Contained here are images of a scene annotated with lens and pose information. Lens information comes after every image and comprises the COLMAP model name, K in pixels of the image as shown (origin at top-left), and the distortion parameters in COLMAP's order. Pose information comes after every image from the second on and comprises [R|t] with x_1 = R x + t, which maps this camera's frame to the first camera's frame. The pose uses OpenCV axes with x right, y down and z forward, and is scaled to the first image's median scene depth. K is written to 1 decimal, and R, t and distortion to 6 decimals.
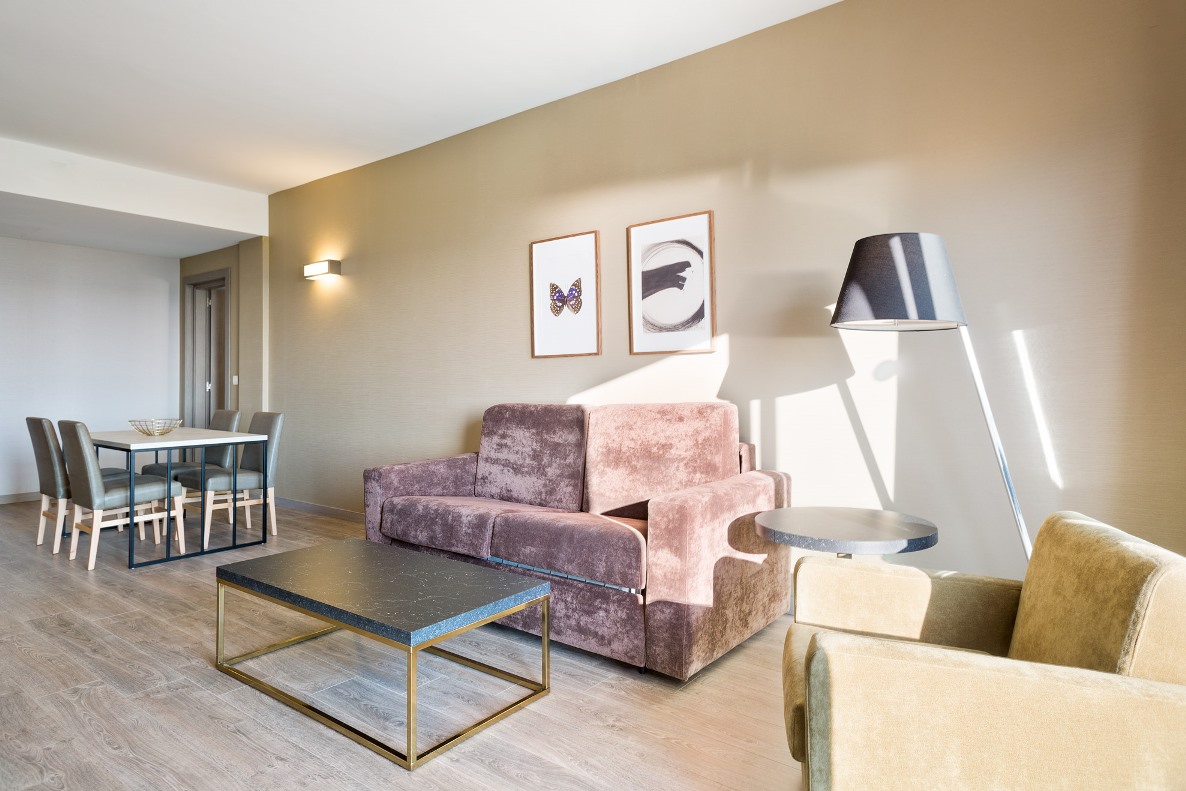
lens RADIAL K [[672.2, 0, 593.0], [0, 672.2, 395.5], [0, 0, 1]] dist [0.009474, 0.000497]
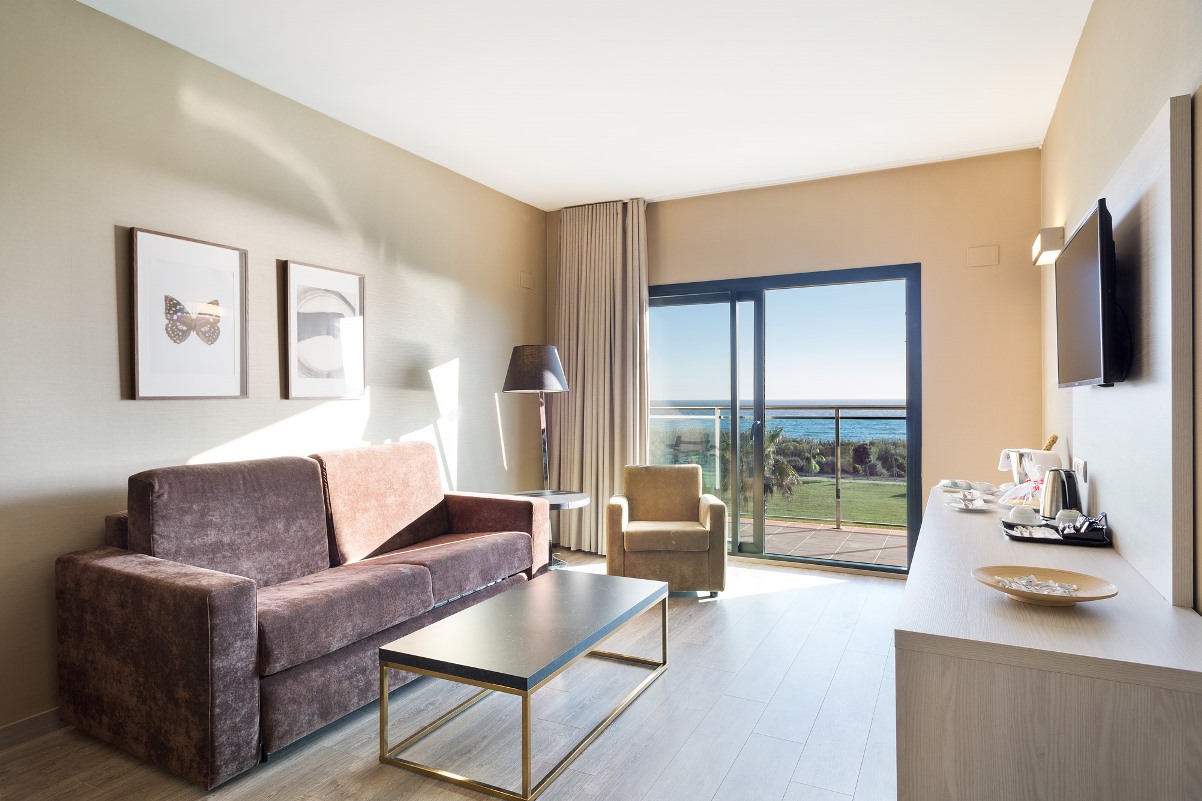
lens RADIAL K [[708.4, 0, 601.0], [0, 708.4, 400.5], [0, 0, 1]] dist [0.001070, 0.000029]
pose [[-0.179125, -0.003303, 0.983821, -1.019802], [0.015361, 0.999863, 0.006154, -0.060107], [-0.983706, 0.016215, -0.179049, 0.775870]]
